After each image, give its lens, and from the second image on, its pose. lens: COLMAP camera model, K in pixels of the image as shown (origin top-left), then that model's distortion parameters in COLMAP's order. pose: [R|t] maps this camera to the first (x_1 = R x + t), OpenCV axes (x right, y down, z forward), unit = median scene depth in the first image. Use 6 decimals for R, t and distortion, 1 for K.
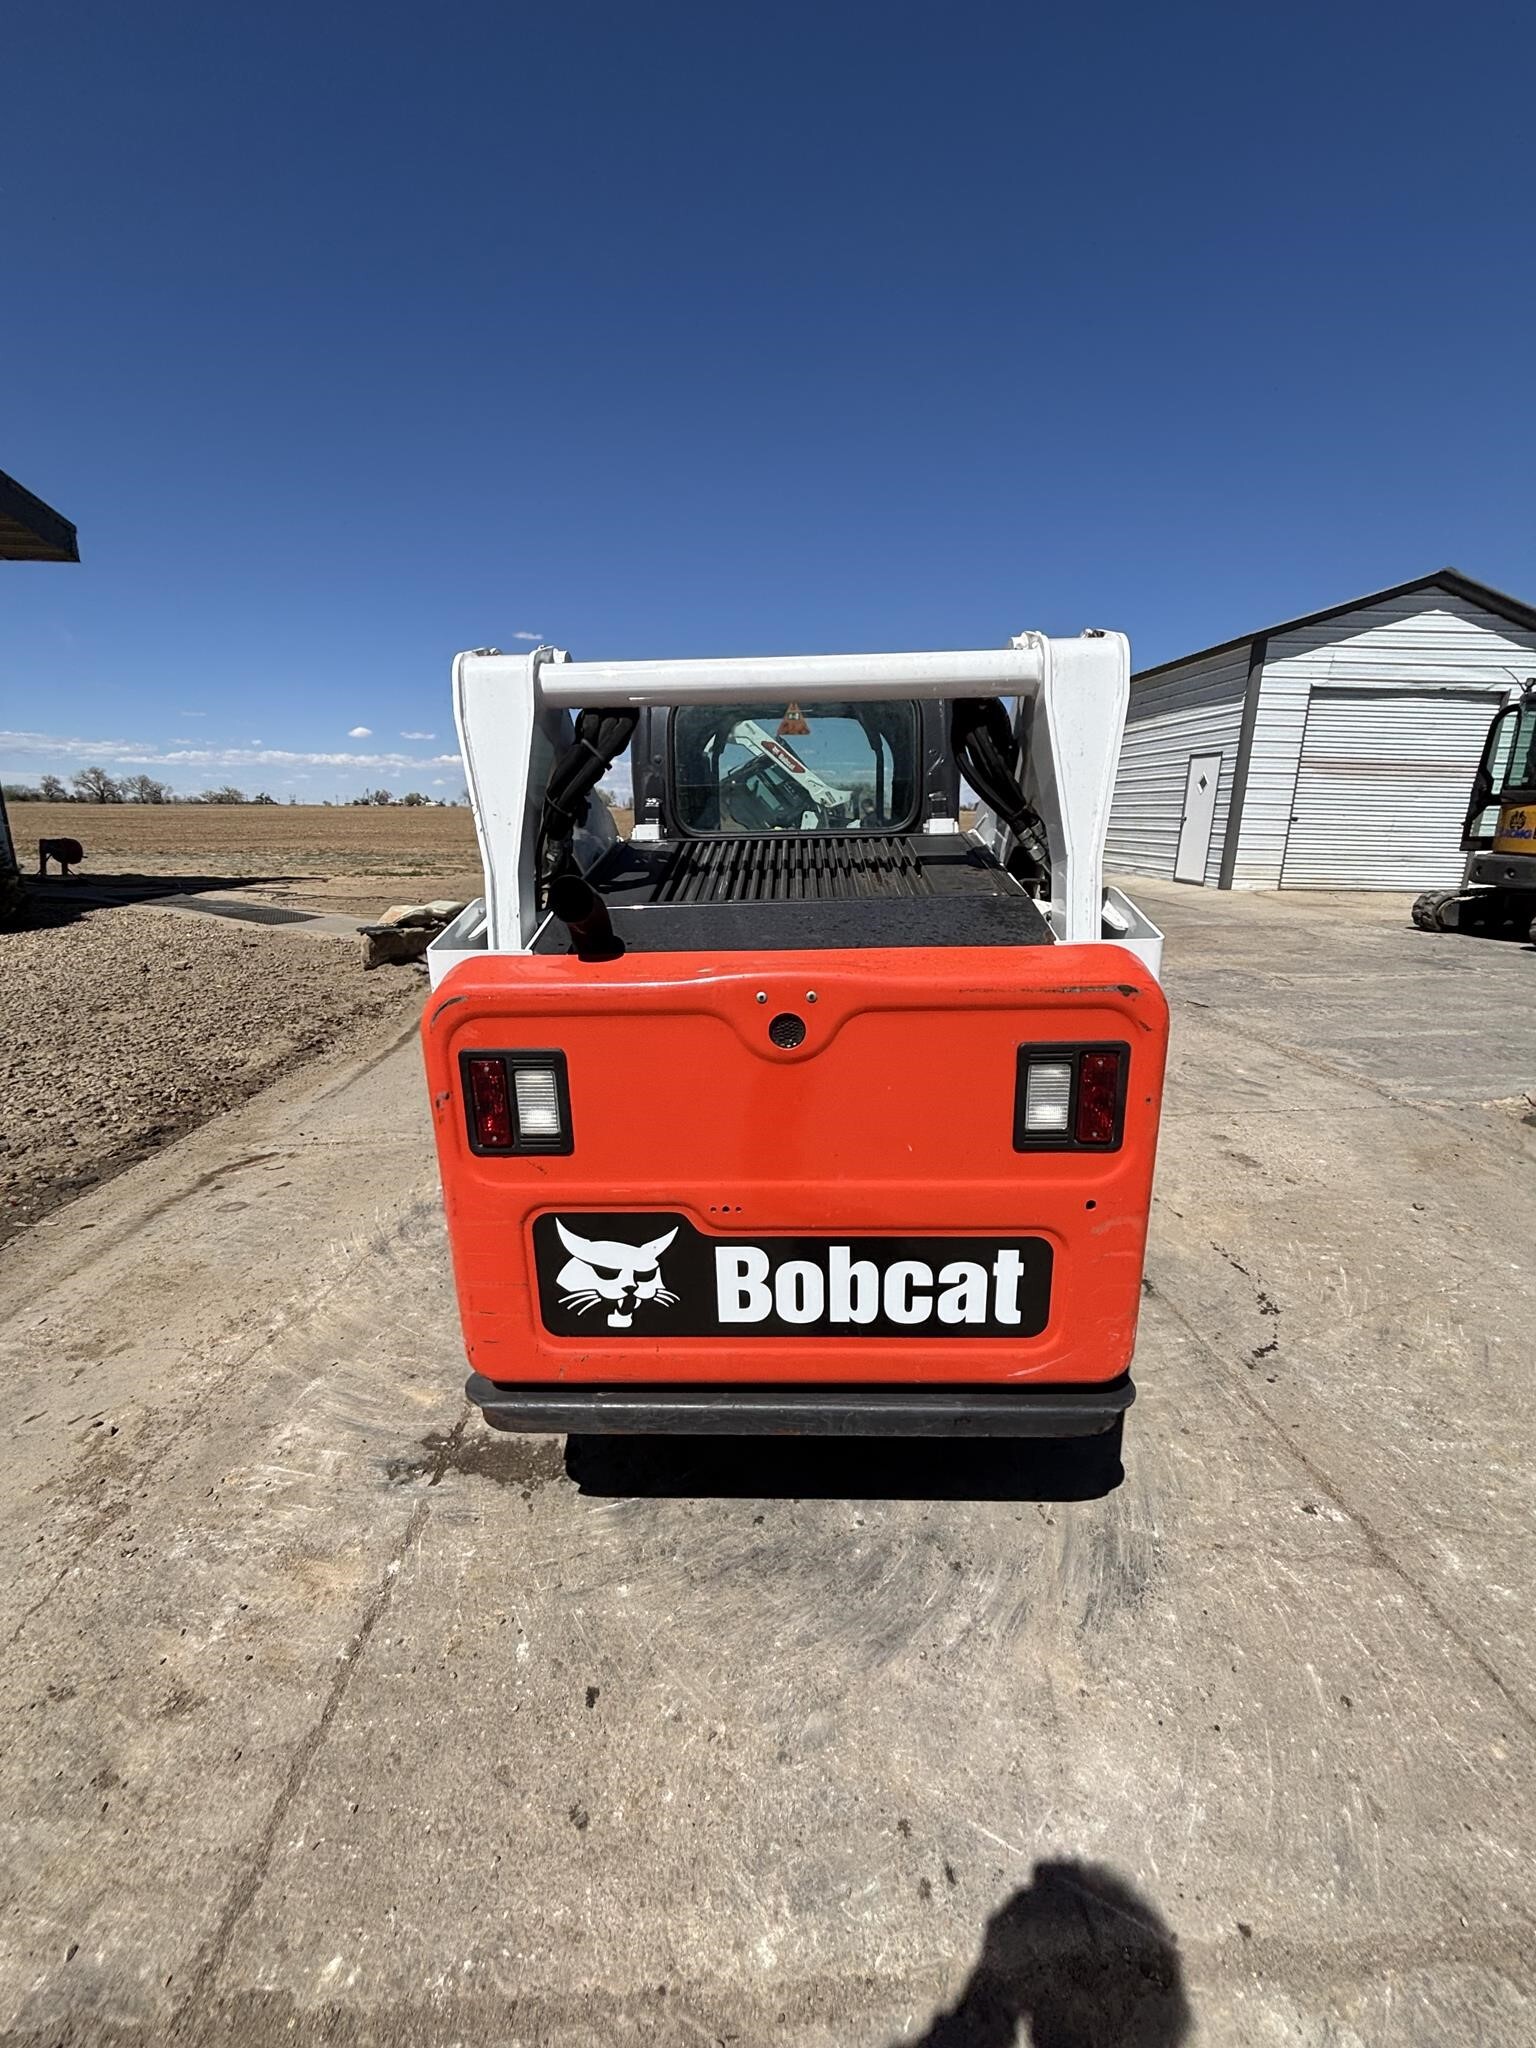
lens RADIAL K [[821.3, 0, 772.6], [0, 821.3, 1026.4], [0, 0, 1]] dist [0.001908, -0.000297]
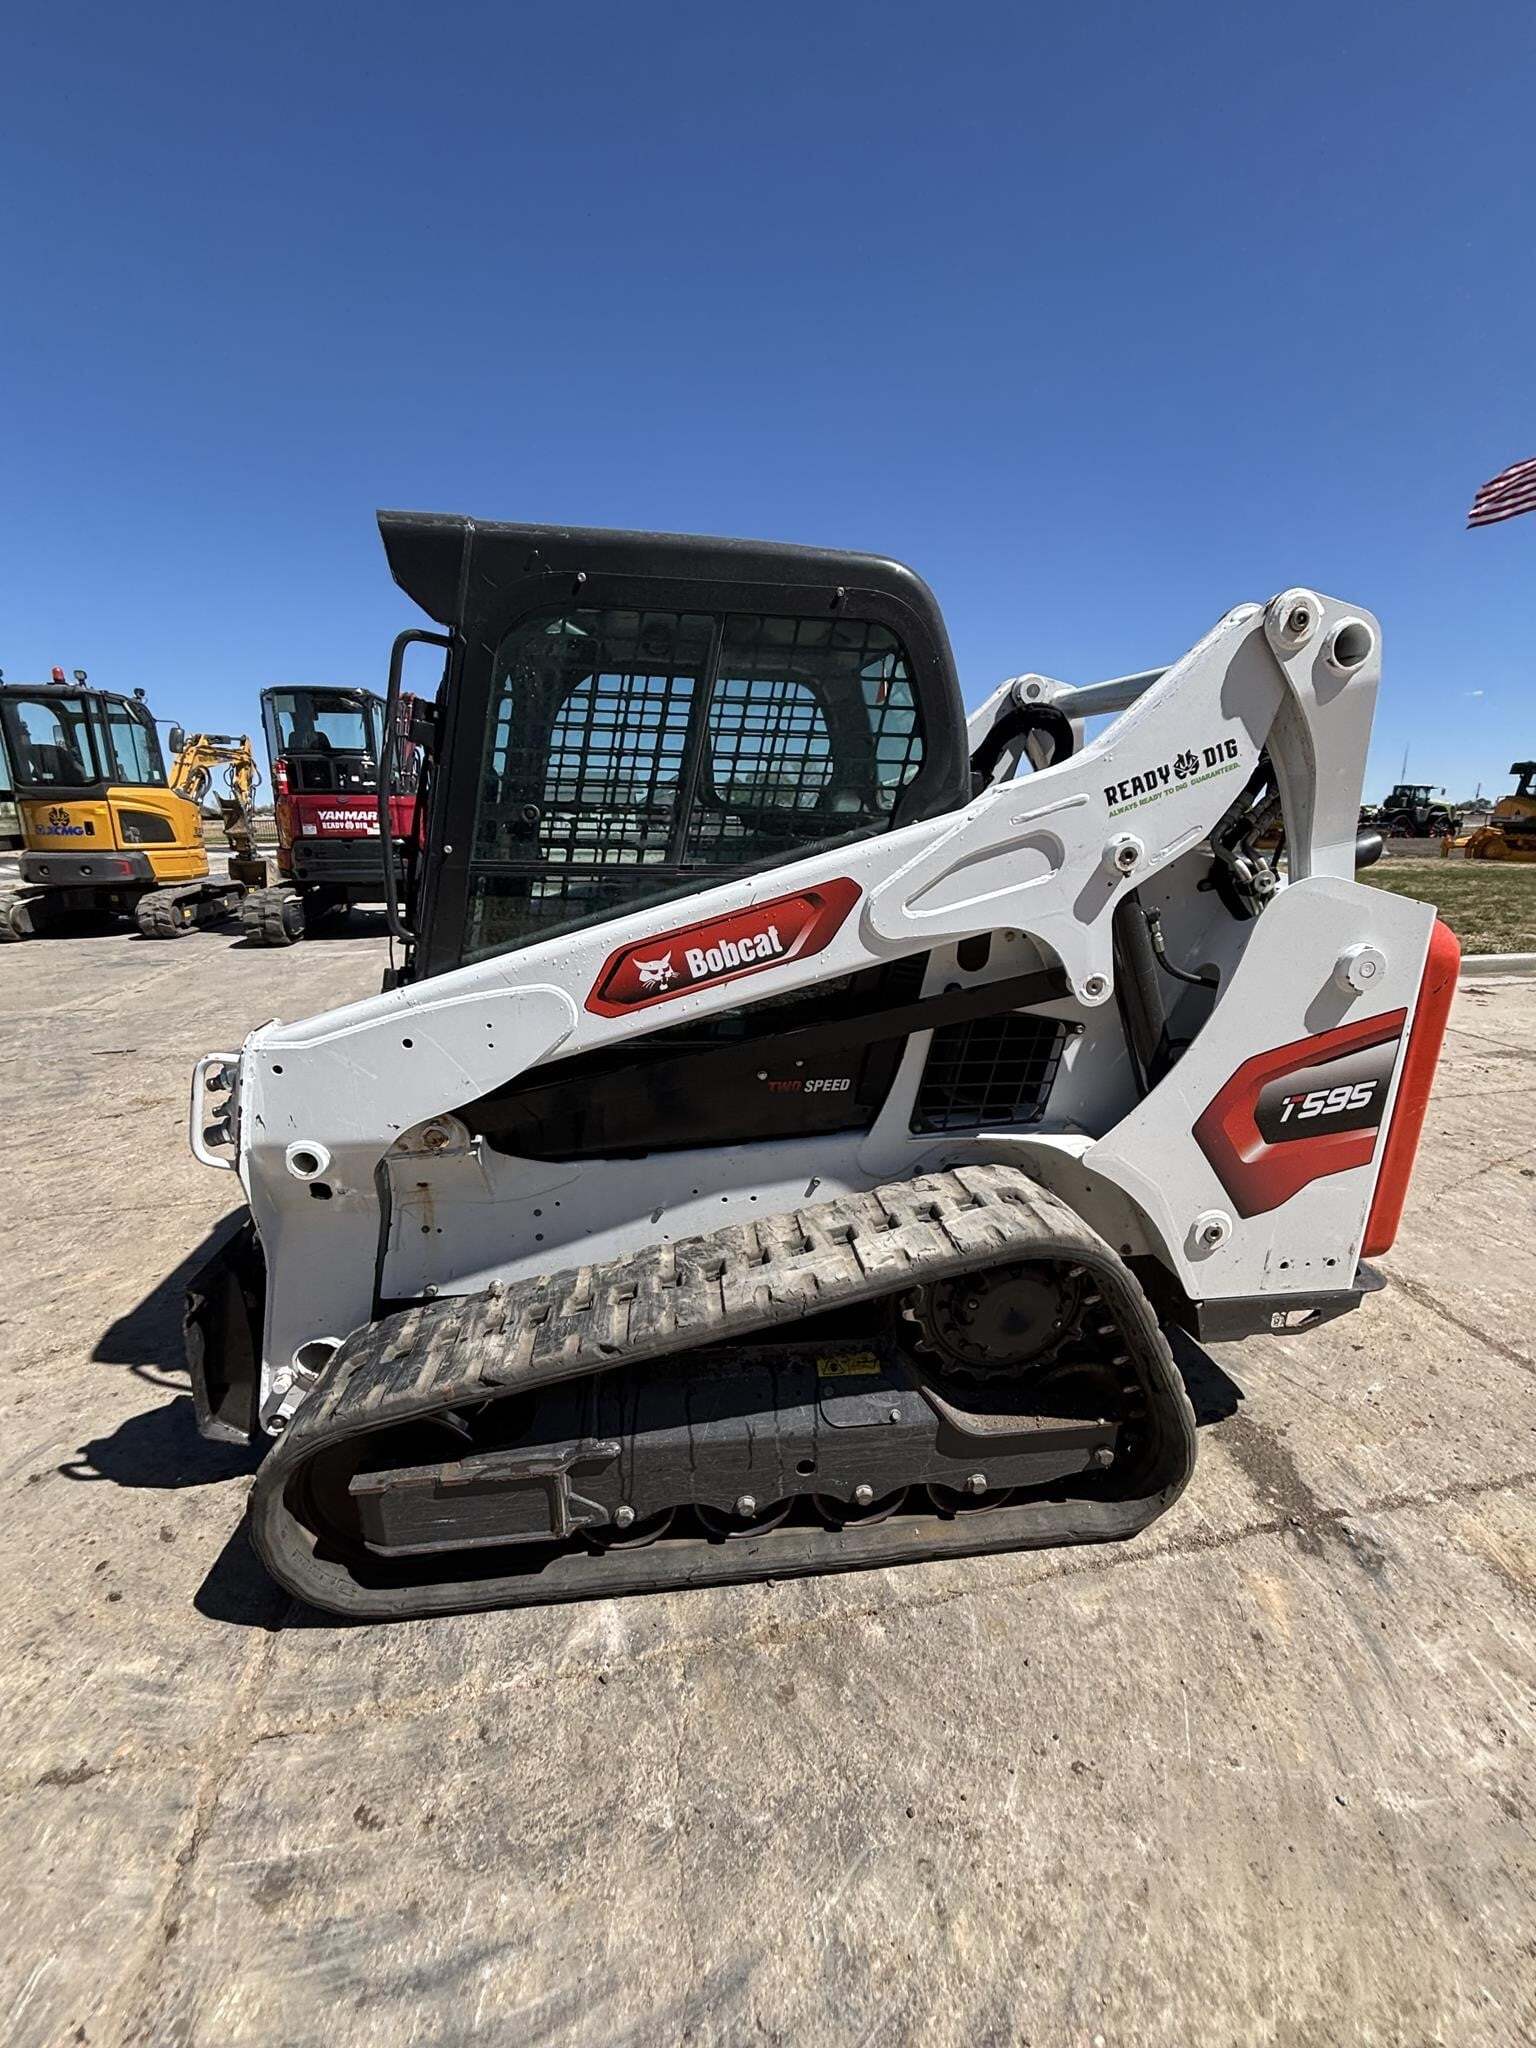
lens RADIAL K [[819.1, 0, 772.8], [0, 819.1, 1024.6], [0, 0, 1]] dist [0.008506, -0.003946]
pose [[-0.165294, -0.246779, 0.954871, -1.330400], [0.252891, 0.925213, 0.282891, -0.471906], [-0.953270, 0.288238, -0.090524, 1.945880]]
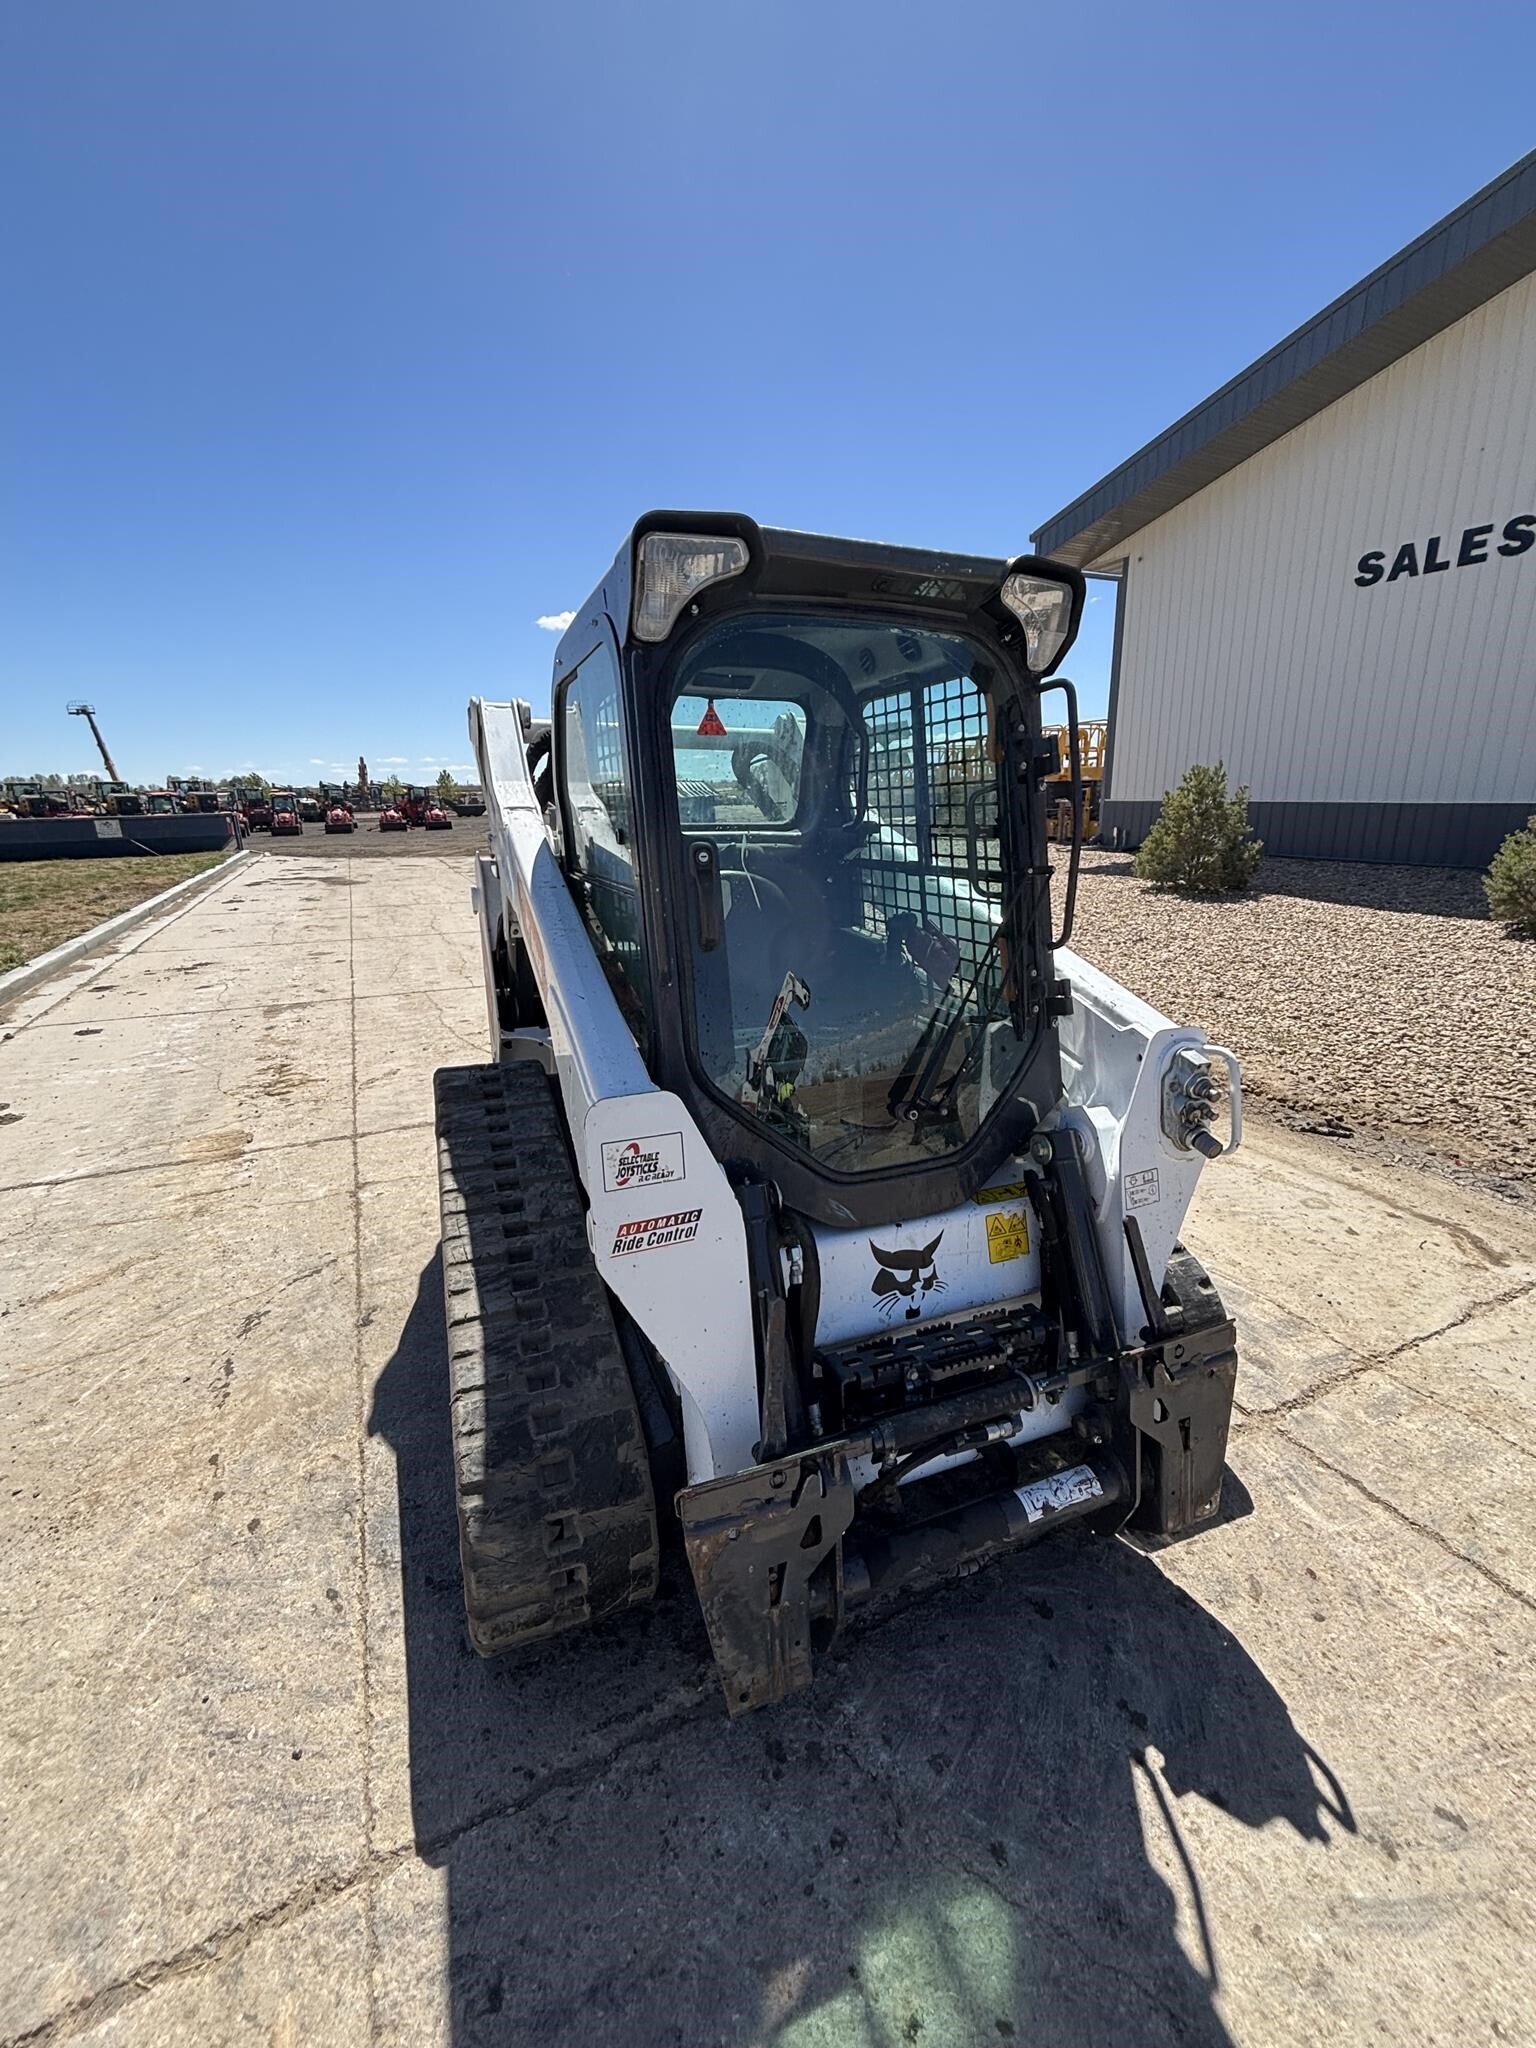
lens RADIAL K [[821.3, 0, 772.6], [0, 821.3, 1026.4], [0, 0, 1]] dist [0.001908, -0.000297]
pose [[-0.911560, 0.123983, -0.392028, 0.628139], [-0.091435, 0.868453, 0.487267, -0.831925], [0.400871, 0.480018, -0.780311, 3.073646]]
